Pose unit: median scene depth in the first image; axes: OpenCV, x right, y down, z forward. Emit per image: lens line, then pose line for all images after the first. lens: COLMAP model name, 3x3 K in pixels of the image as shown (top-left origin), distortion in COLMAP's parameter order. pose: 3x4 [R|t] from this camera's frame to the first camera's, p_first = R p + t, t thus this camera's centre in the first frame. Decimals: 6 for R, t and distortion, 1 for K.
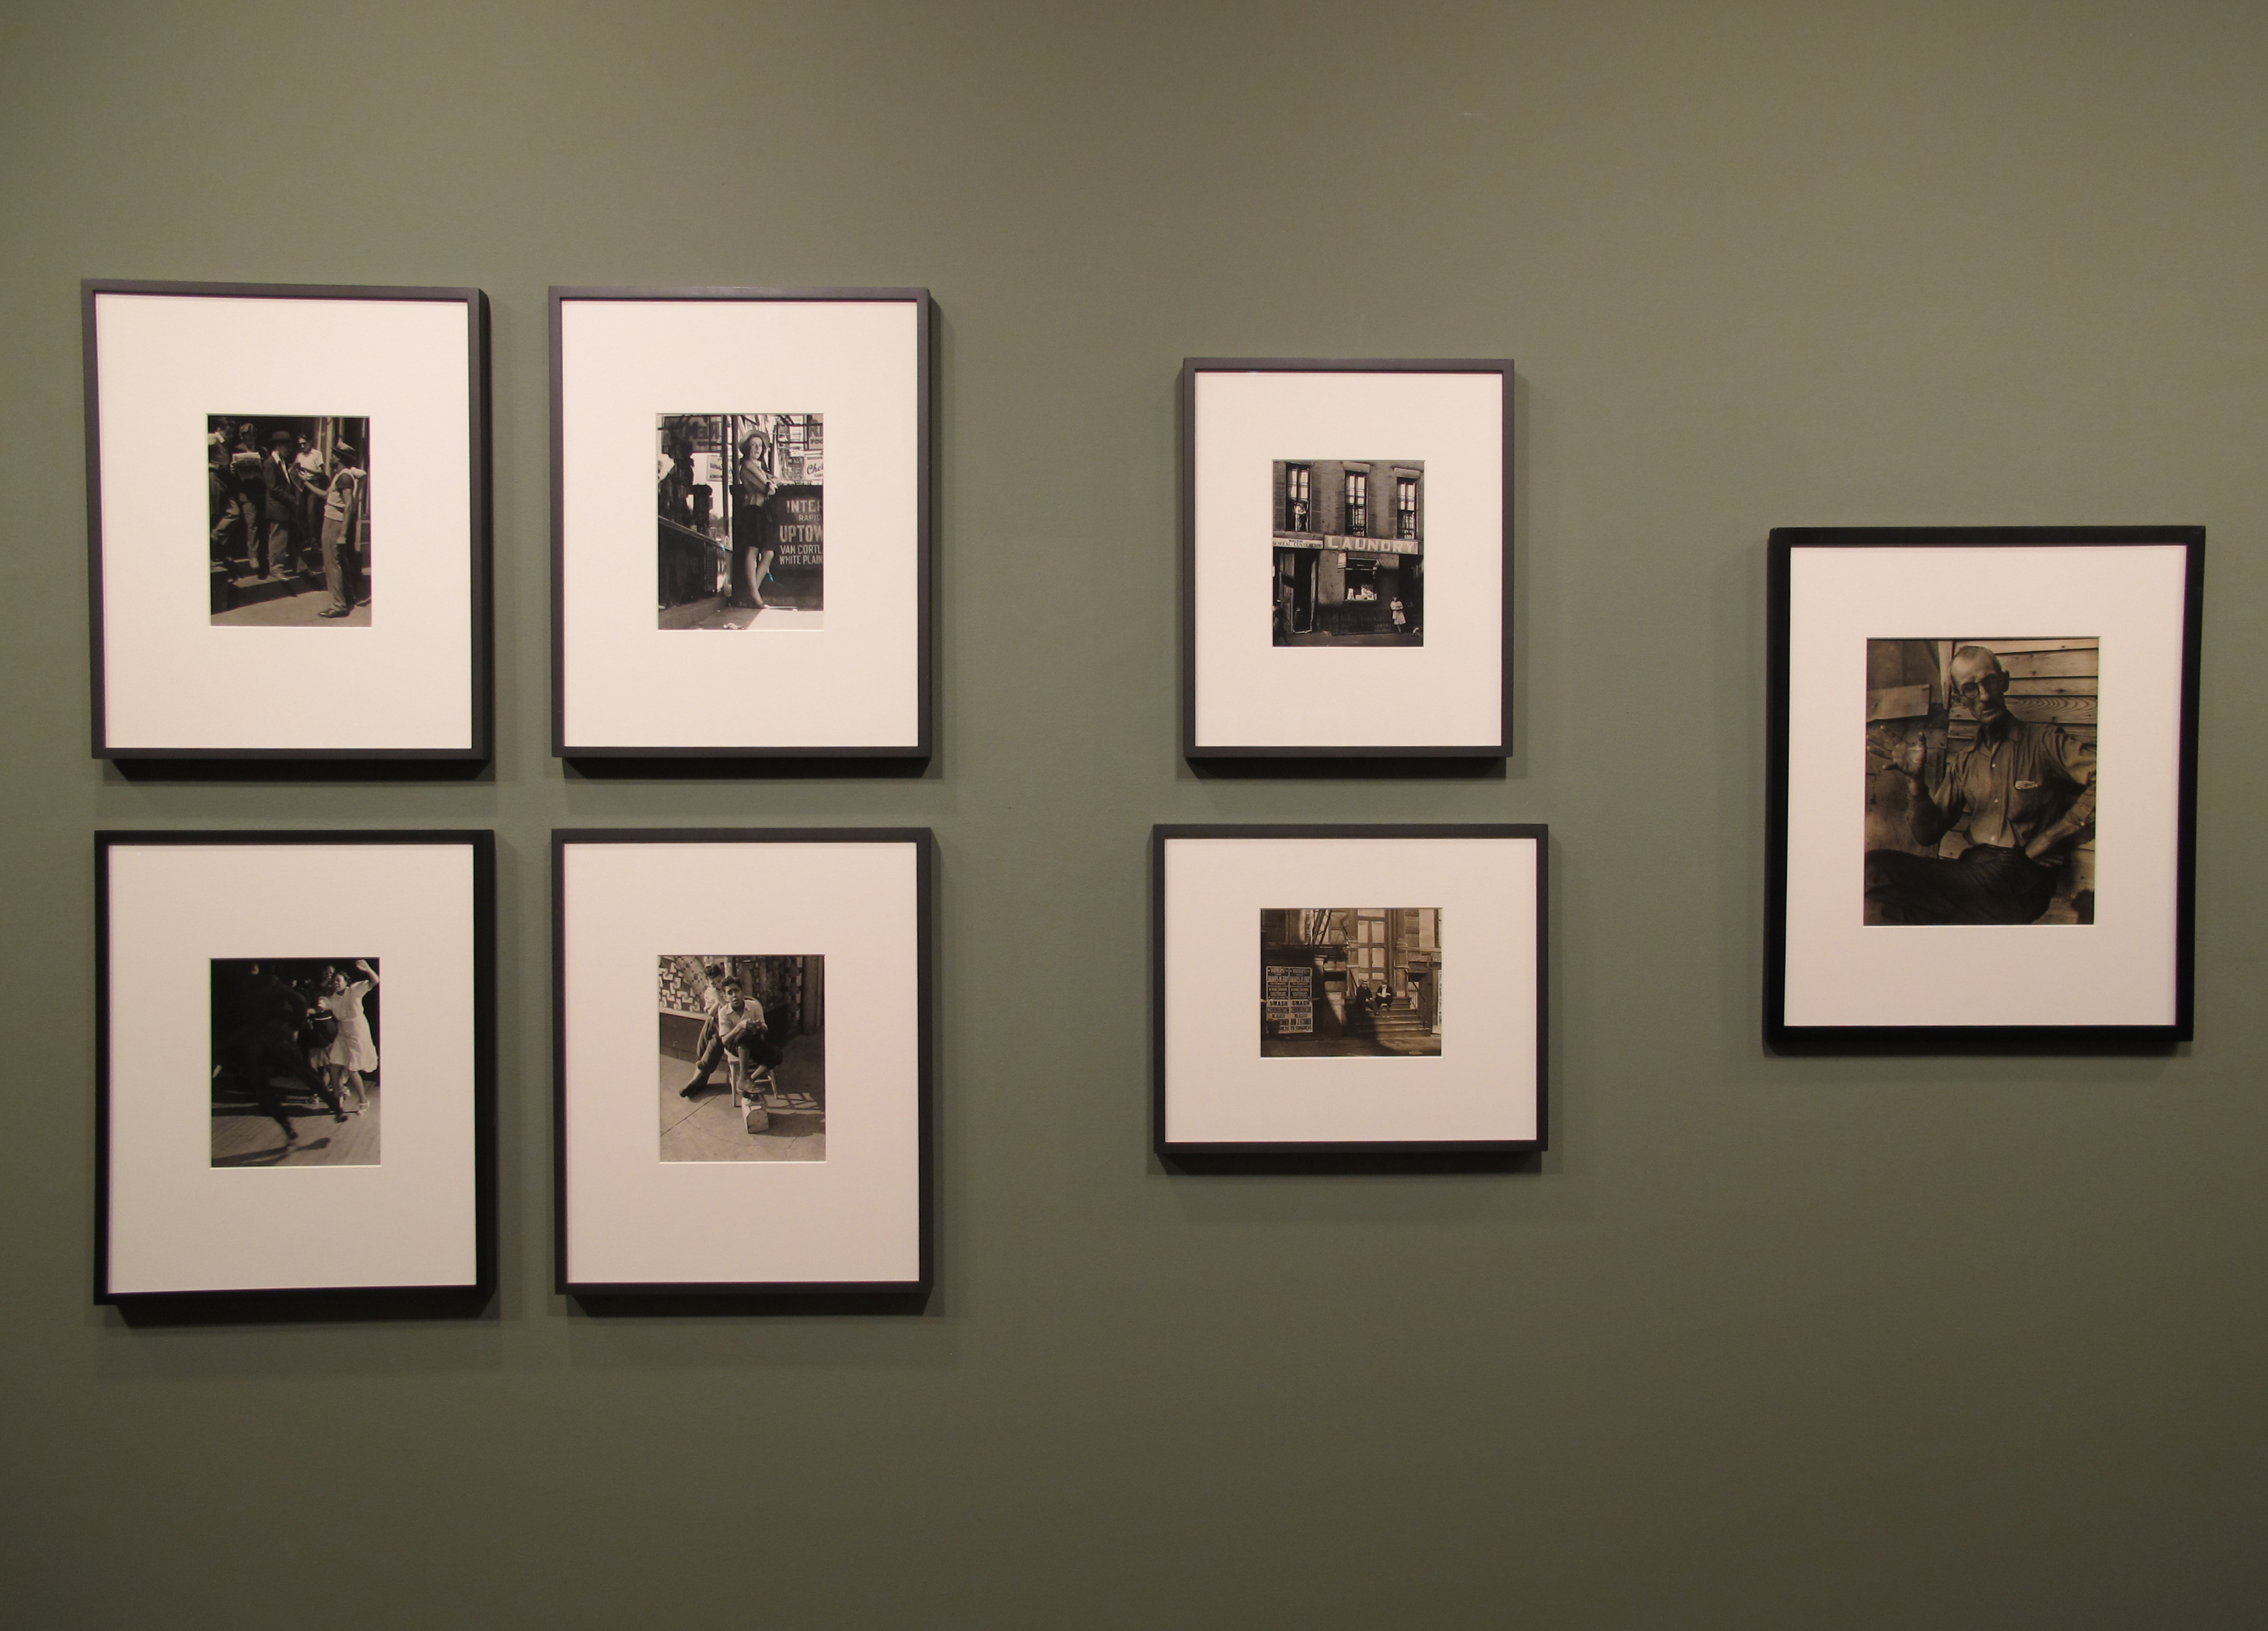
lens RADIAL K [[2013.5, 0, 1134.0], [0, 2013.5, 815.5], [0, 0, 1]] dist [-0.031865, 0.229862]
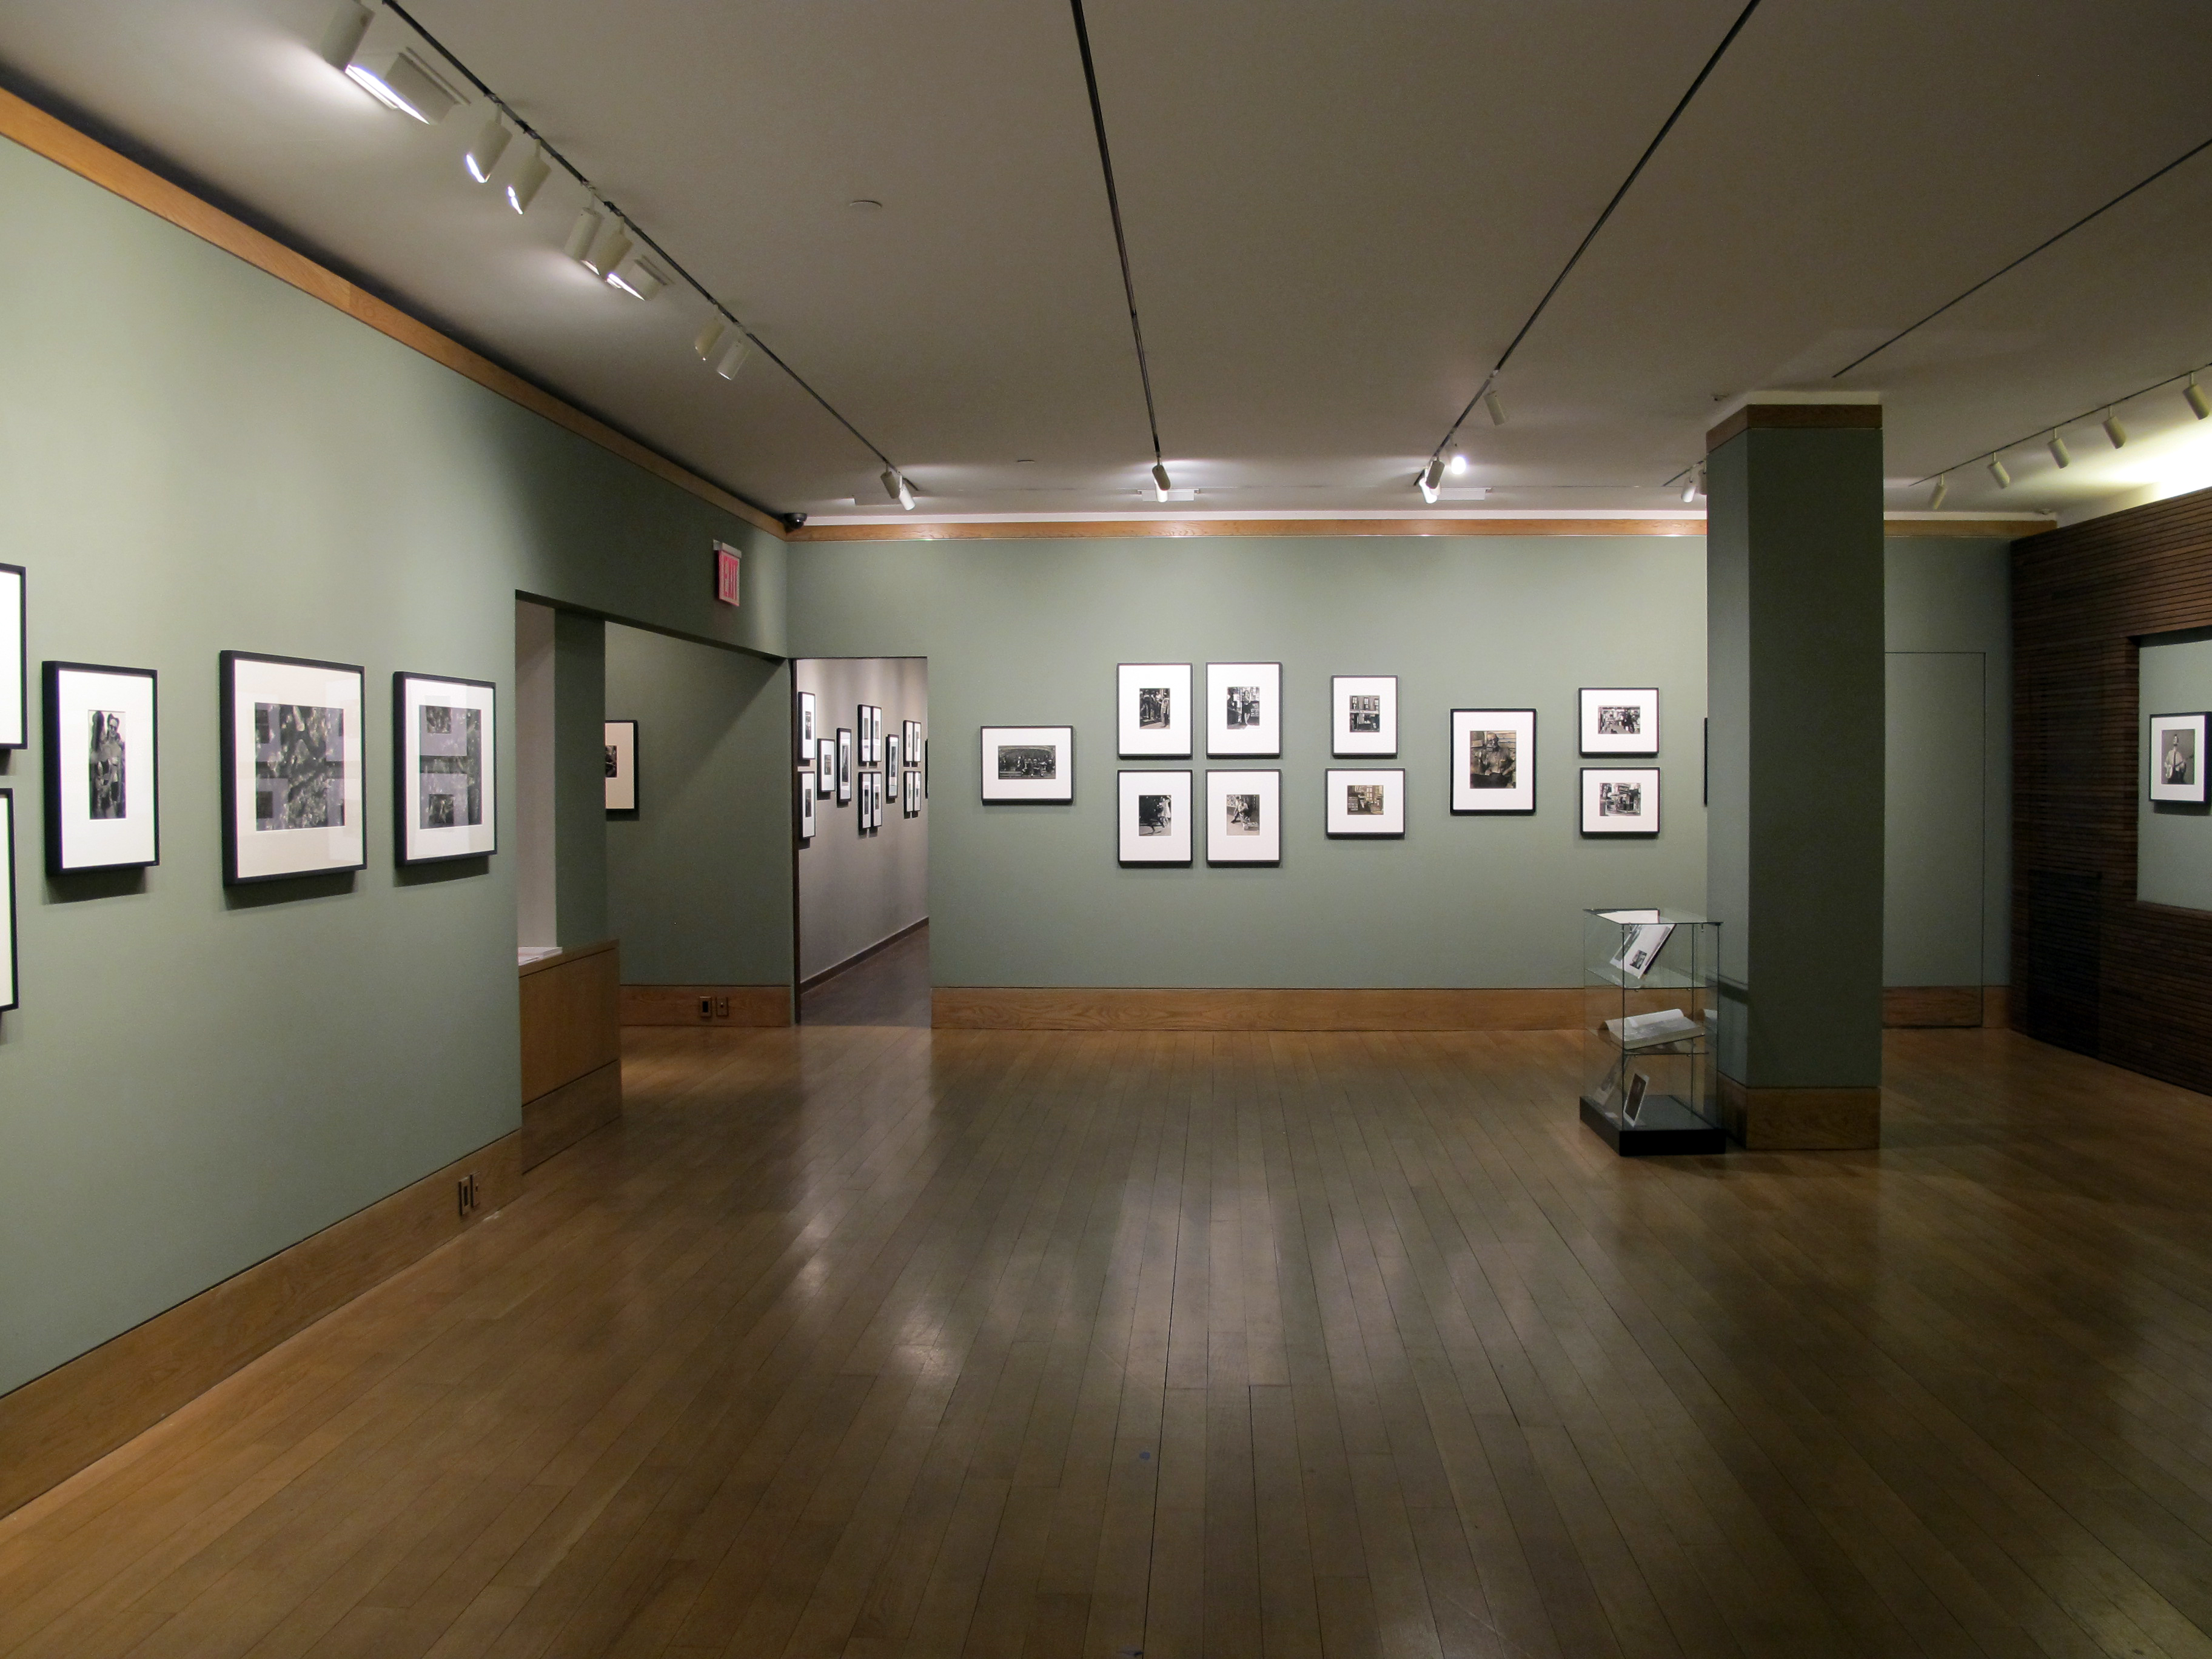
lens RADIAL K [[1843.6, 0, 1106.0], [0, 1843.6, 829.5], [0, 0, 1]] dist [-0.153200, 0.076983]
pose [[0.996426, 0.000710, -0.084466, -0.147699], [0.000291, 0.999930, 0.011830, 0.102398], [0.084468, -0.011812, 0.996356, -3.596767]]
